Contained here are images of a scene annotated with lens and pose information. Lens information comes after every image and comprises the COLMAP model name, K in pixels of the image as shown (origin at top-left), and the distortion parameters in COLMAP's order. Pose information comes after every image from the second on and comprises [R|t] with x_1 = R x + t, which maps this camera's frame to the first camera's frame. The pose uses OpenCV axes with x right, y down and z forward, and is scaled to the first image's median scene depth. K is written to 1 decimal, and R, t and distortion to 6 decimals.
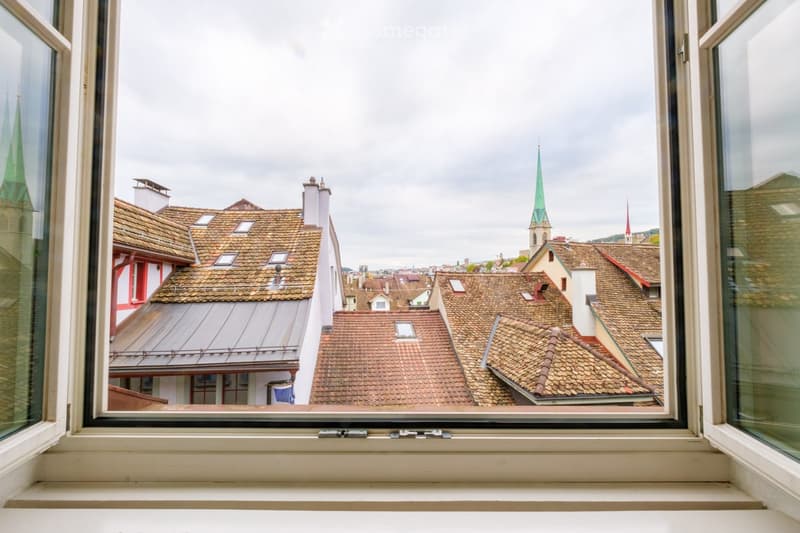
lens RADIAL K [[348.4, 0, 400.0], [0, 348.4, 266.5], [0, 0, 1]] dist [-0.002138, 0.000133]
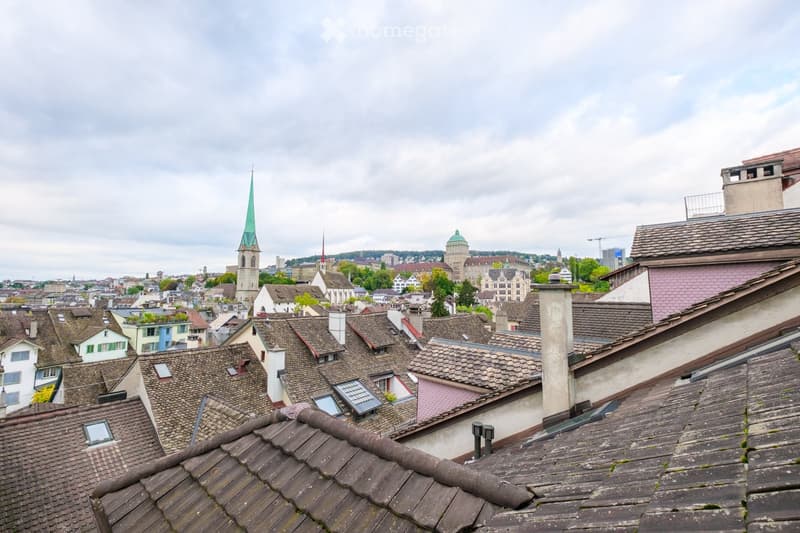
lens RADIAL K [[348.4, 0, 400.0], [0, 348.4, 266.5], [0, 0, 1]] dist [-0.002138, 0.000133]
pose [[0.699600, 0.059857, 0.712023, -0.101846], [-0.033301, 0.998134, -0.051189, -0.229001], [-0.713759, 0.012100, 0.700287, -0.247513]]
